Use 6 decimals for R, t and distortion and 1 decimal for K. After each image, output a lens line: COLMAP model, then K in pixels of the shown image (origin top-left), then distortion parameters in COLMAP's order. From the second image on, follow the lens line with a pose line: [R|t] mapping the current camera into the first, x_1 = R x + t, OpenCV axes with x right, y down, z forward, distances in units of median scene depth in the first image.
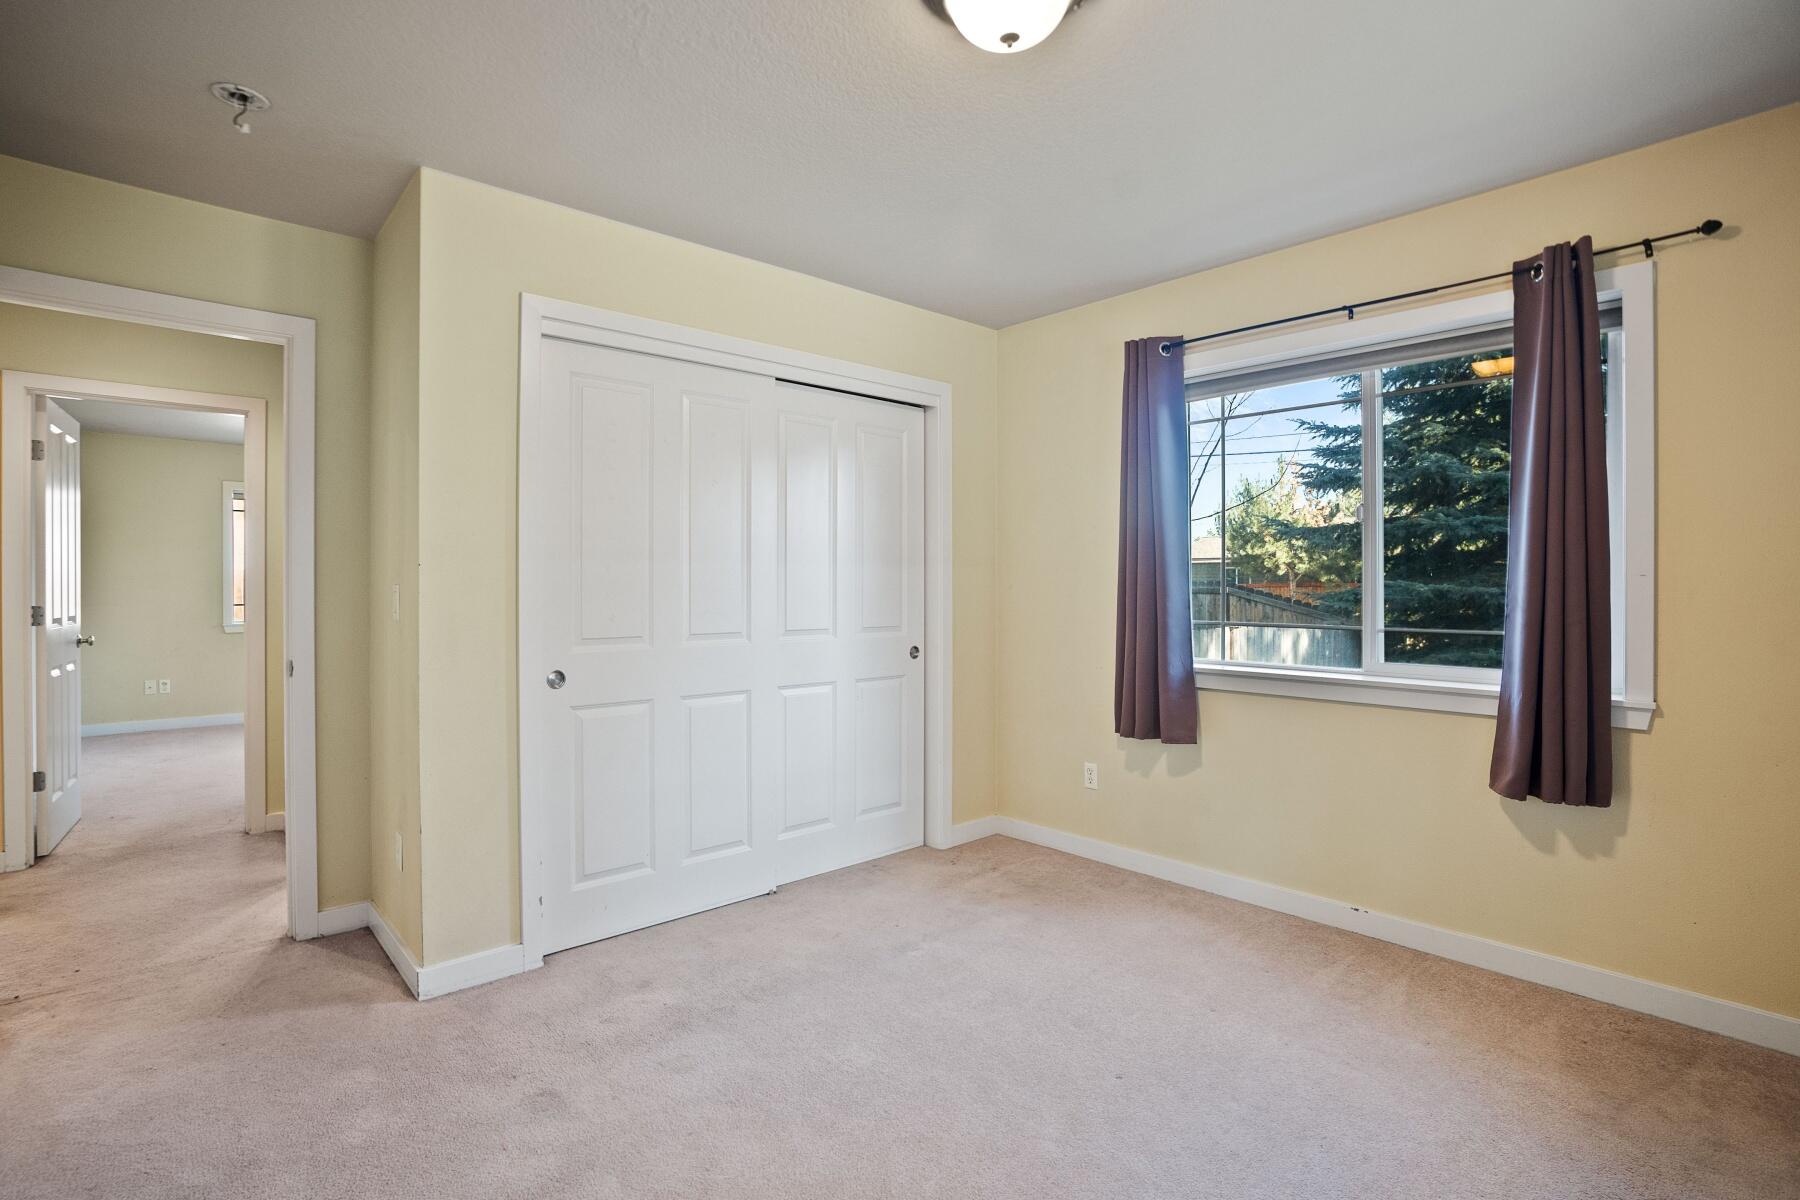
lens RADIAL K [[896.8, 0, 964.3], [0, 896.8, 601.5], [0, 0, 1]] dist [-0.000367, 0.000372]
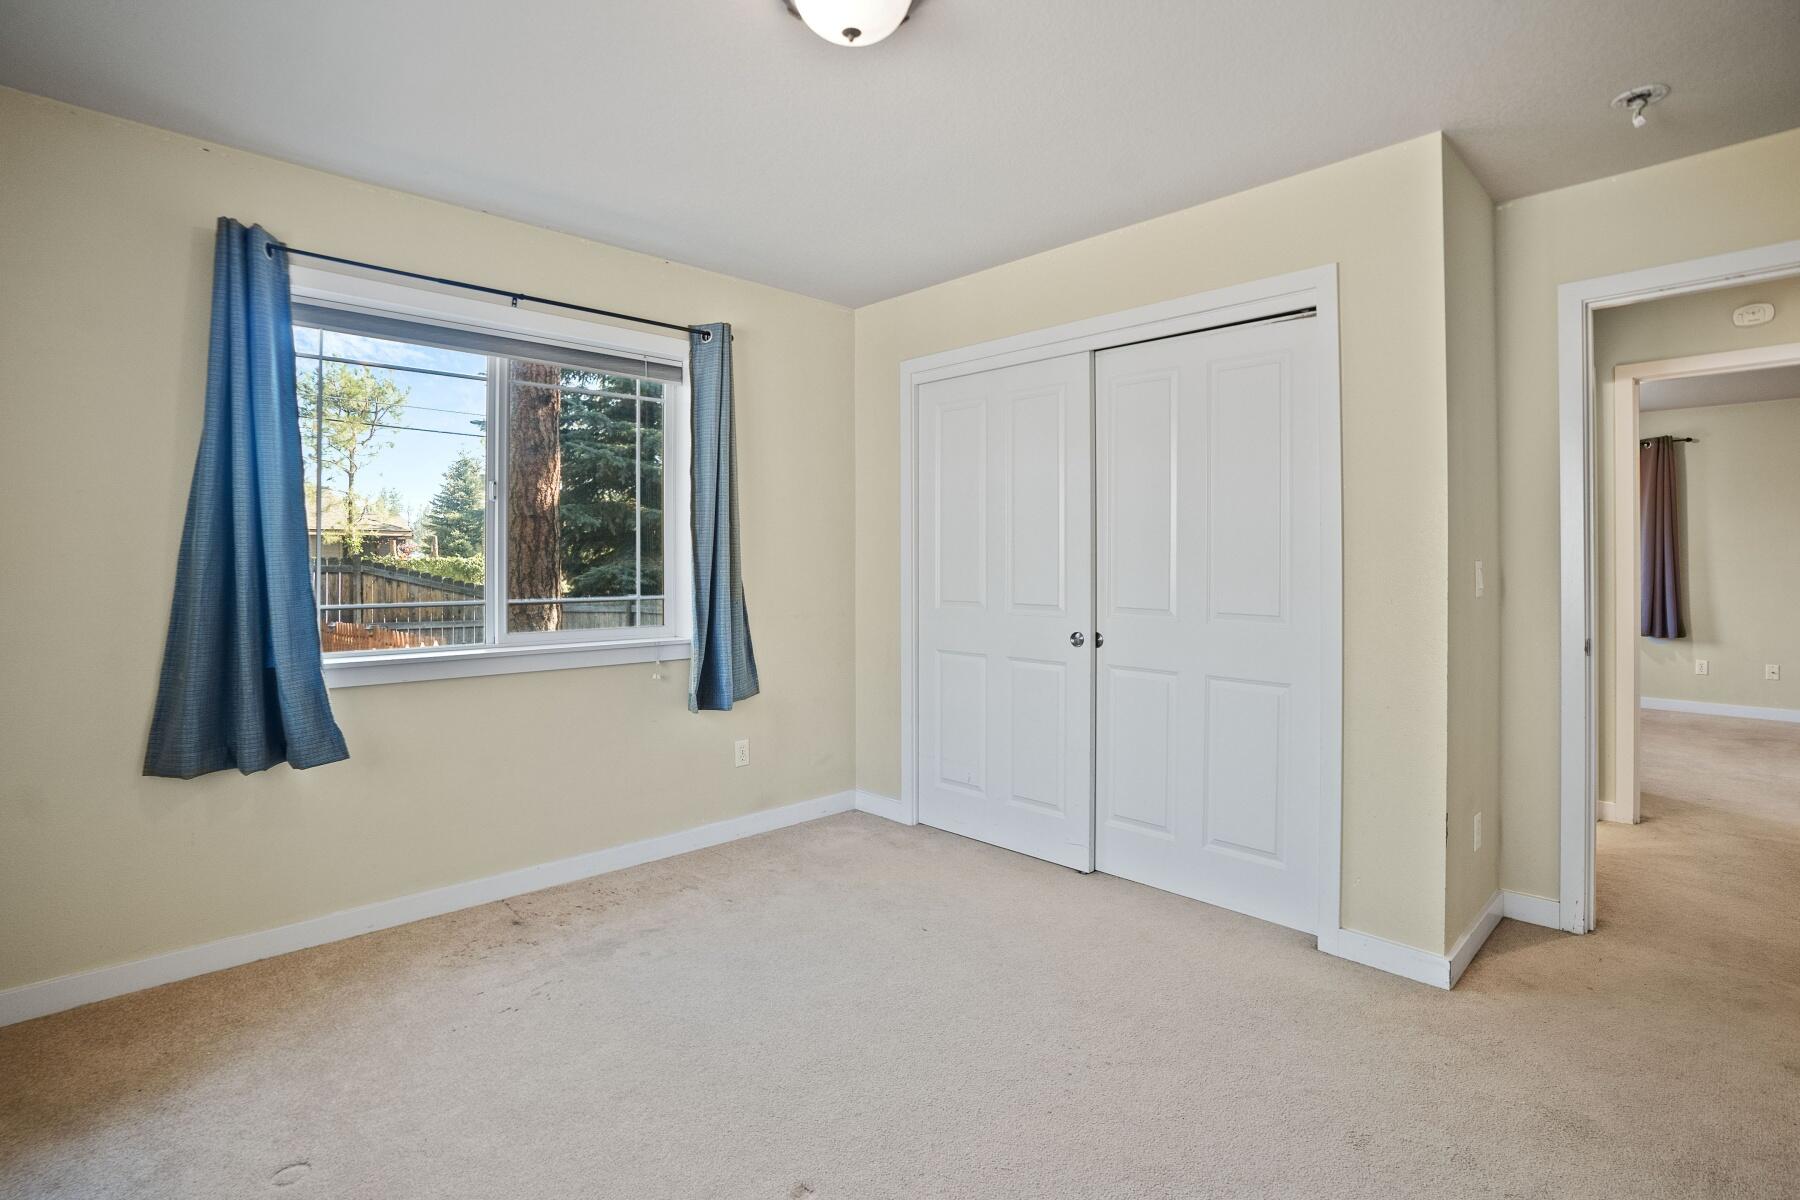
lens RADIAL K [[843.7, 0, 899.6], [0, 843.7, 562.0], [0, 0, 1]] dist [-0.033806, 0.000154]
pose [[0.022759, -0.002905, 0.999737, -0.483420], [0.022518, 0.999744, 0.002393, -0.009637], [-0.999487, 0.022458, 0.022819, 0.491905]]
